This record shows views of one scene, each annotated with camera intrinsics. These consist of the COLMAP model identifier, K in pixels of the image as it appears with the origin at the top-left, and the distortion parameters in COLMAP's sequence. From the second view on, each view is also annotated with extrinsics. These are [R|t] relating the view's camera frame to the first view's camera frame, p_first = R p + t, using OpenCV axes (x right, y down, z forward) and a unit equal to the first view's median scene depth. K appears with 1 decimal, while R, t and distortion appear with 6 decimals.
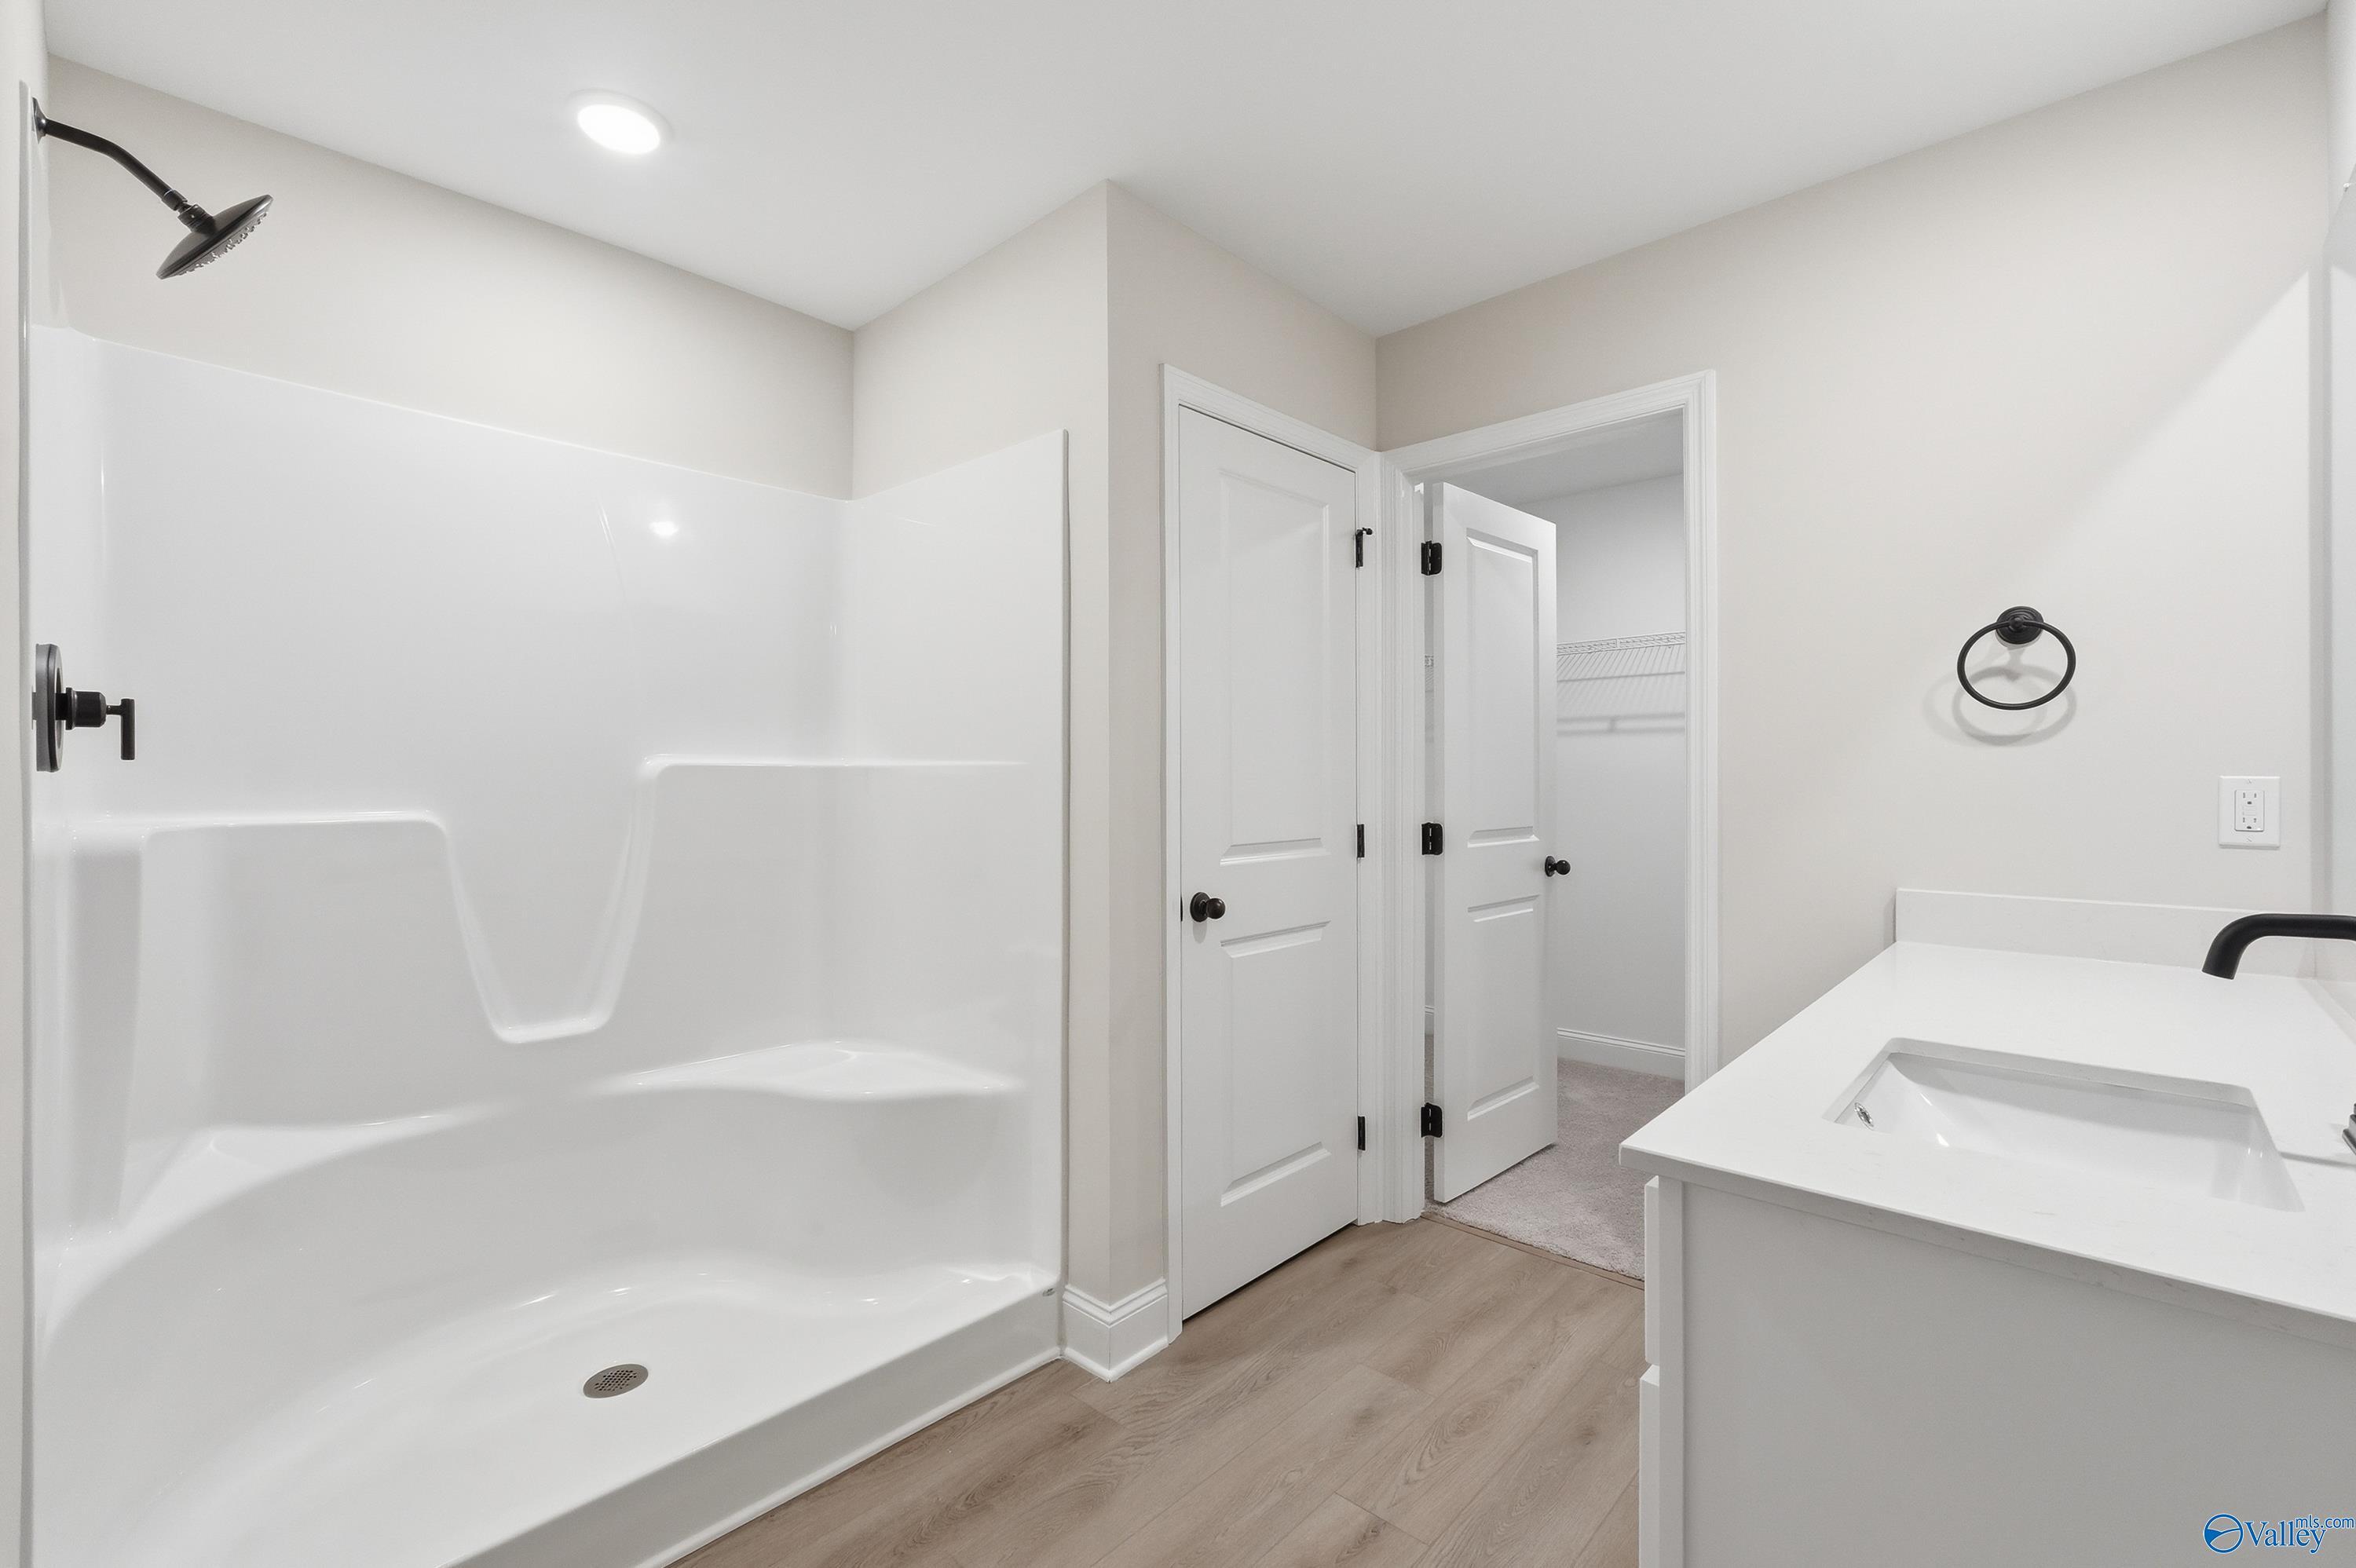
lens RADIAL K [[1008.7, 0, 1167.7], [0, 1008.7, 789.6], [0, 0, 1]] dist [0.003914, 0.001345]
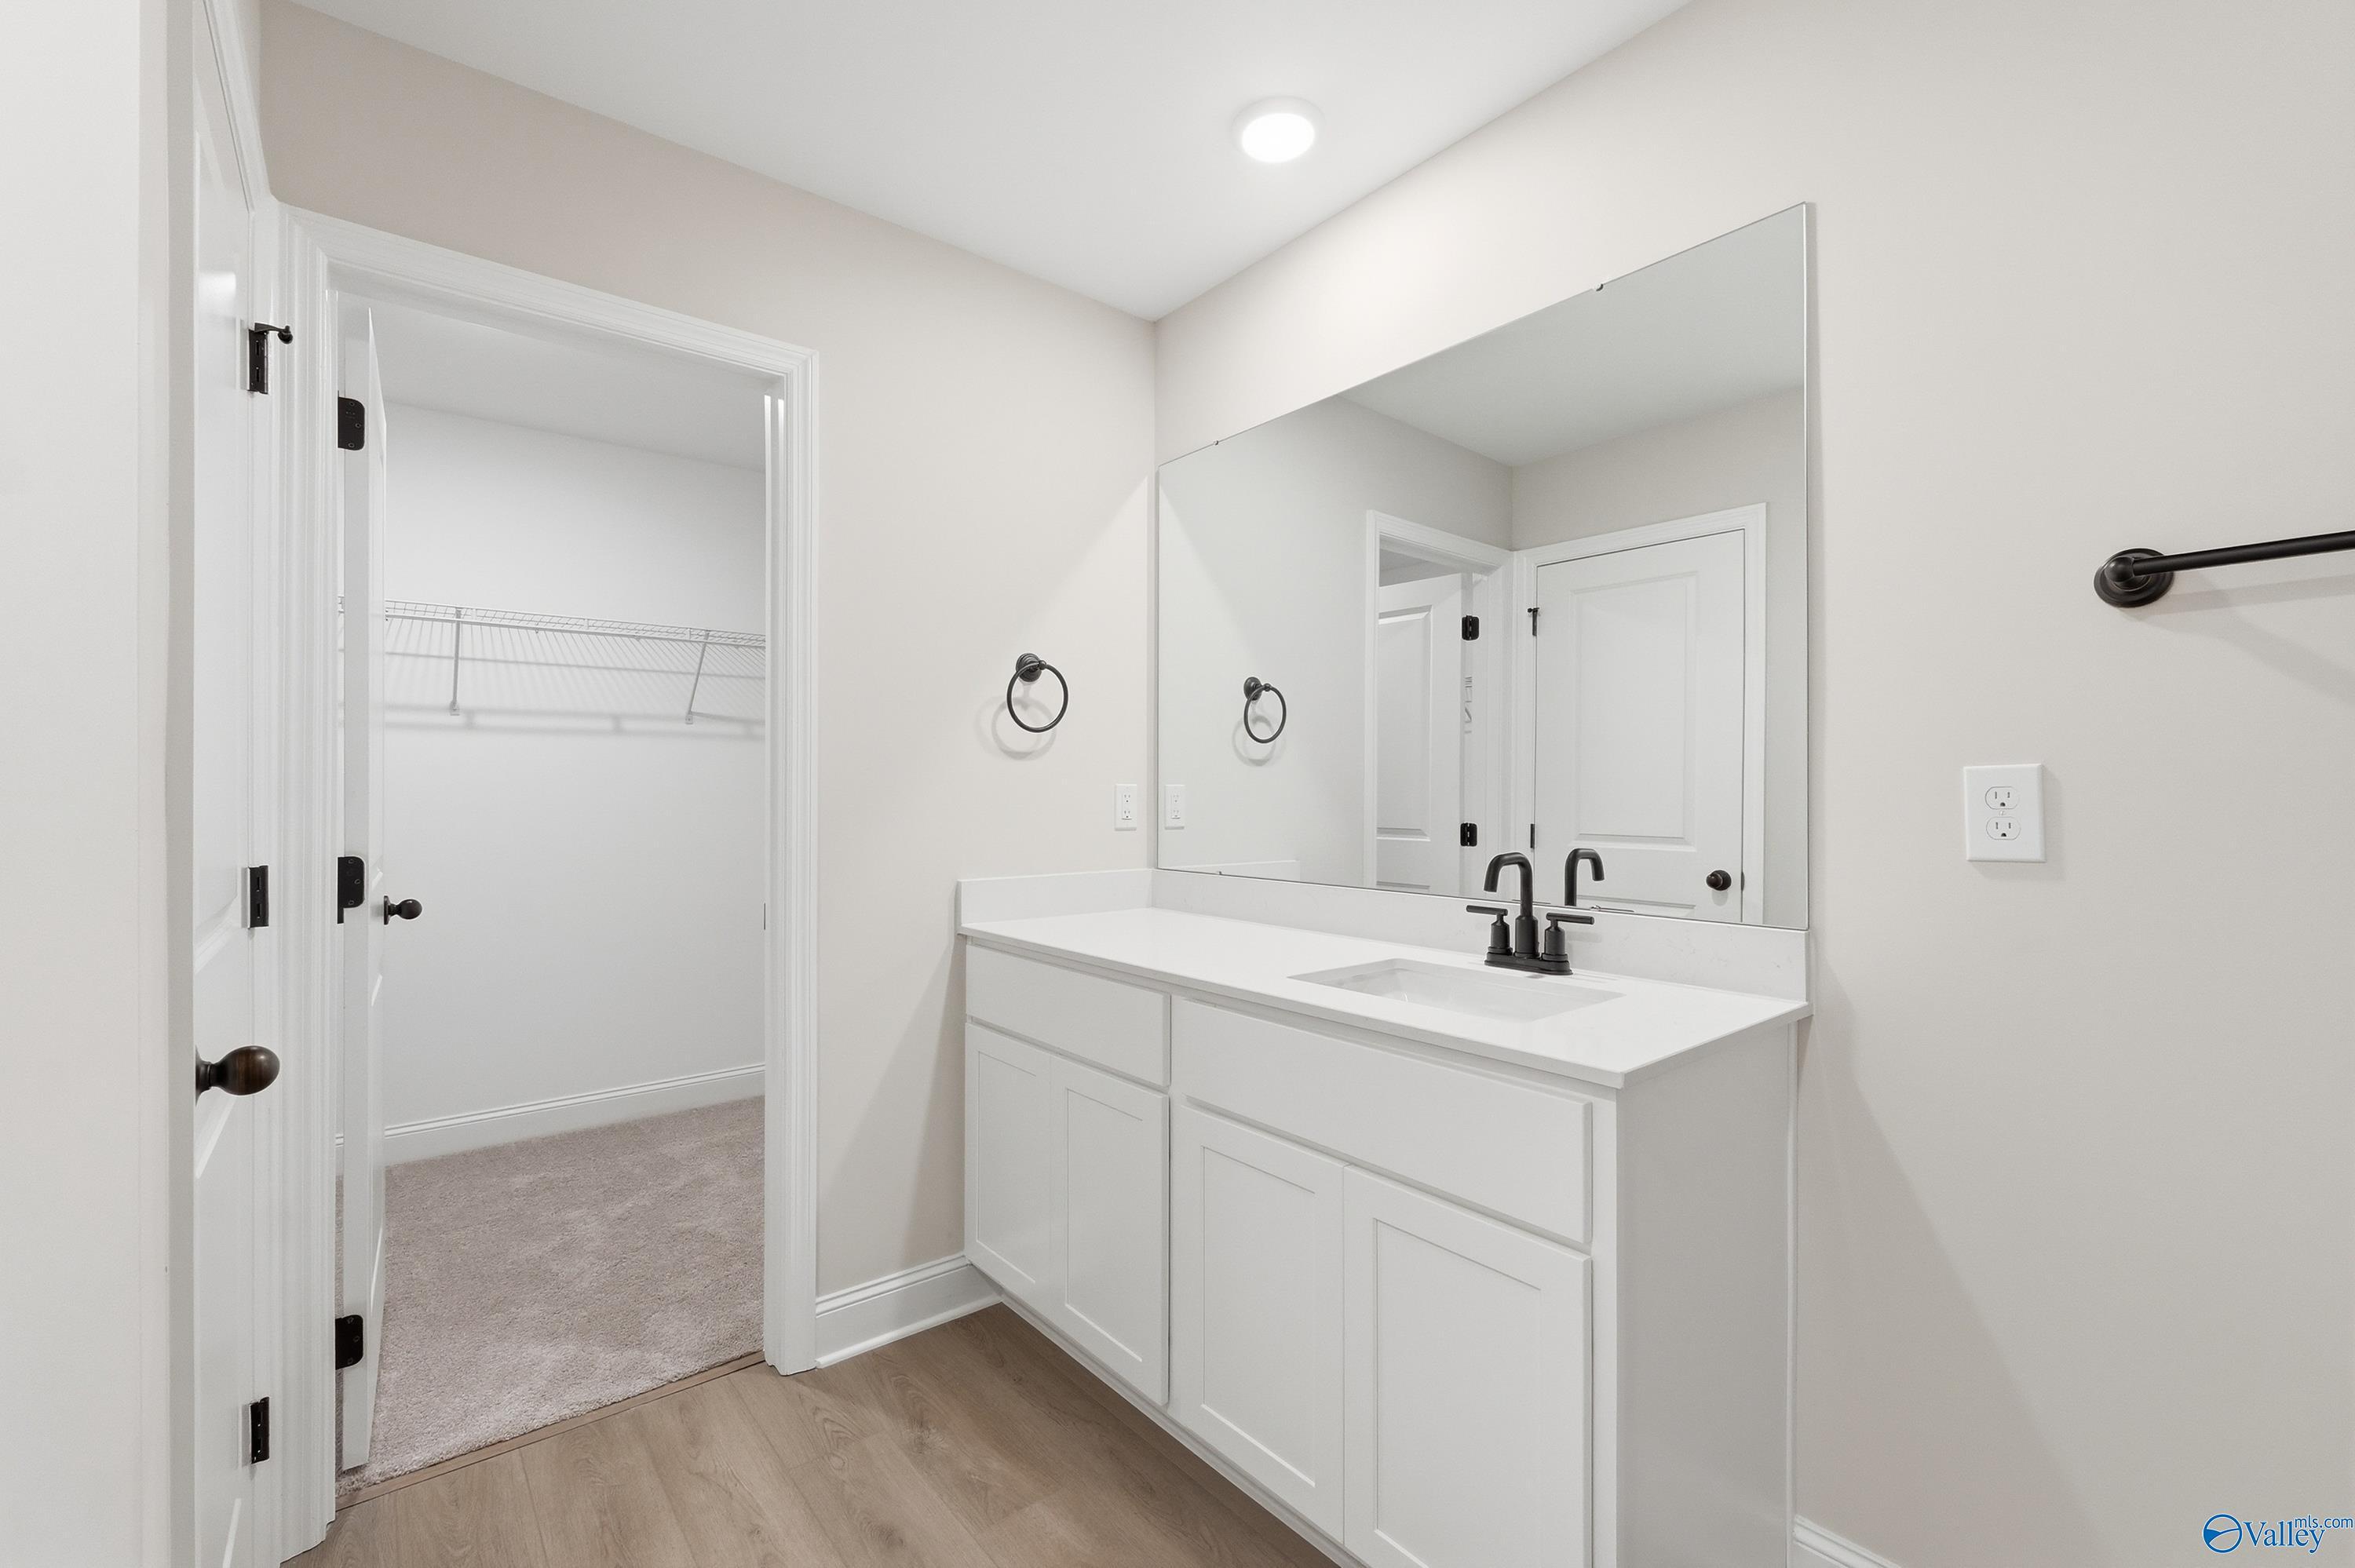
lens RADIAL K [[1008.2, 0, 1161.2], [0, 1008.2, 789.4], [0, 0, 1]] dist [0.003914, 0.001345]
pose [[0.140664, -0.006397, 0.990037, -0.337086], [0.002574, 0.999978, 0.006096, -0.010730], [-0.990054, 0.001691, 0.140677, 0.524557]]
